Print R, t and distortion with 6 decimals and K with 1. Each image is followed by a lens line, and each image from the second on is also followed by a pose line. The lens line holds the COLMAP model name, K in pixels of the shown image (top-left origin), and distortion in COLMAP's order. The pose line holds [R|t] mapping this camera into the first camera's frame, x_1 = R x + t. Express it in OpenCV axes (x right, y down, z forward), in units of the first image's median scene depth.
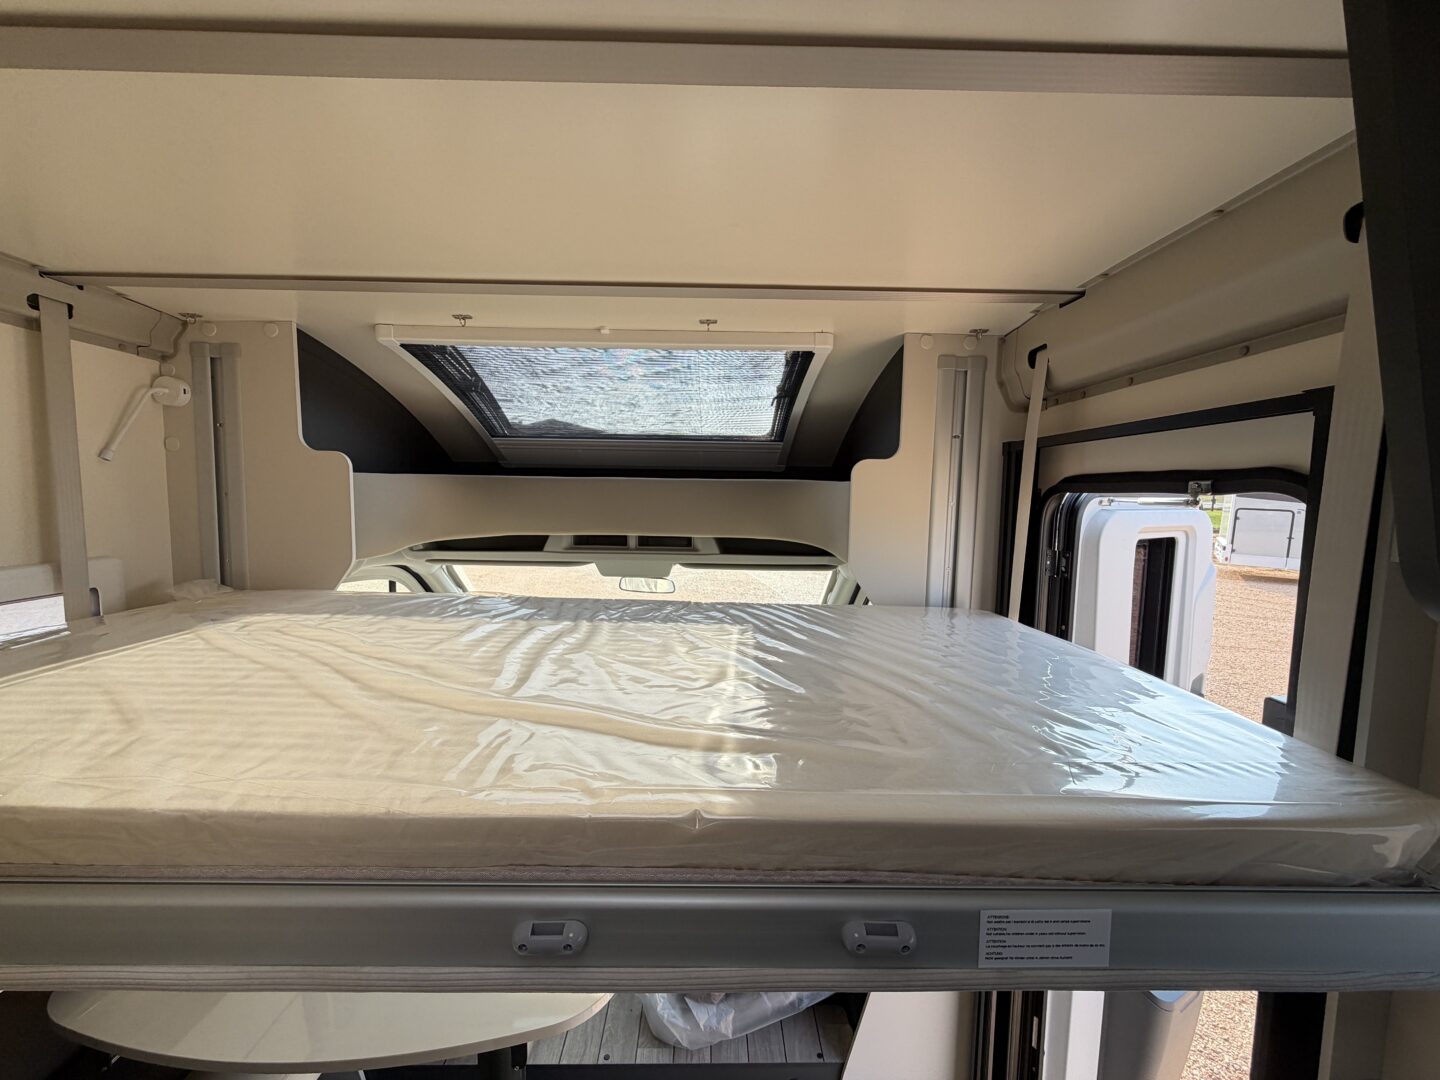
lens RADIAL K [[573.0, 0, 716.7], [0, 573.0, 541.3], [0, 0, 1]] dist [-0.000282, 0.000315]
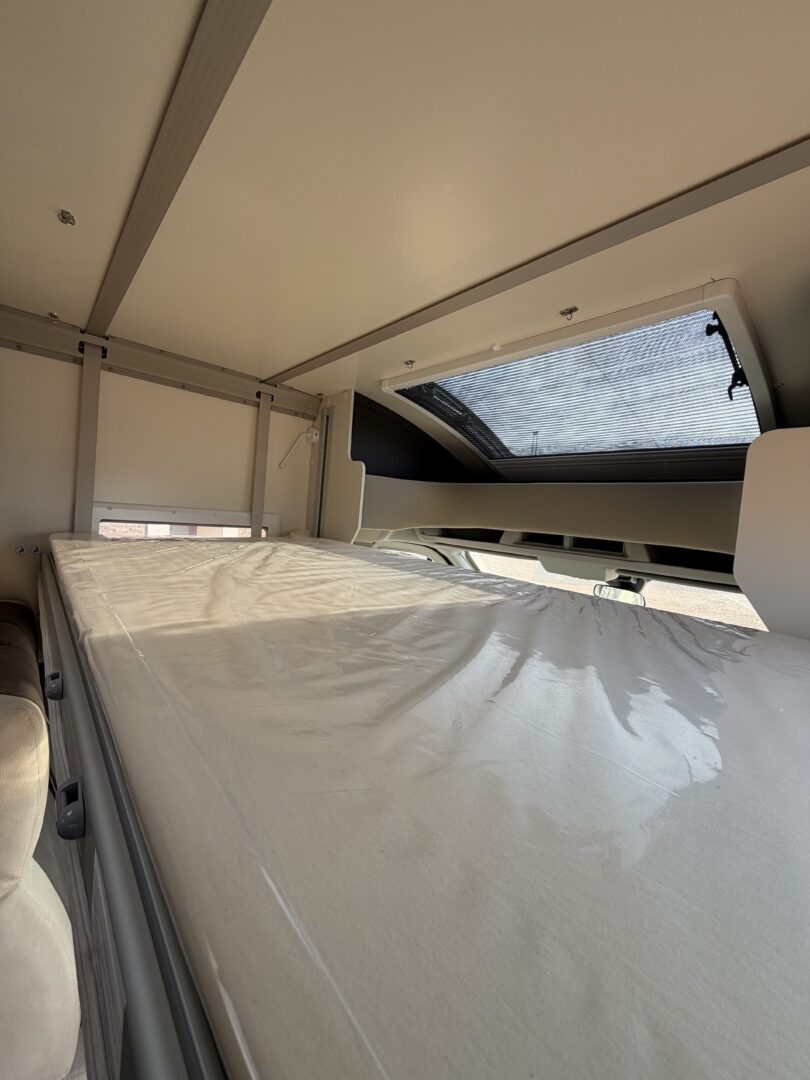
lens RADIAL K [[429.7, 0, 405.3], [0, 429.7, 537.4], [0, 0, 1]] dist [-0.000282, 0.000315]
pose [[0.640900, 0.073524, -0.764095, 0.396889], [-0.136380, 0.990473, -0.019085, 0.070414], [0.755412, 0.116439, 0.644821, 0.318544]]
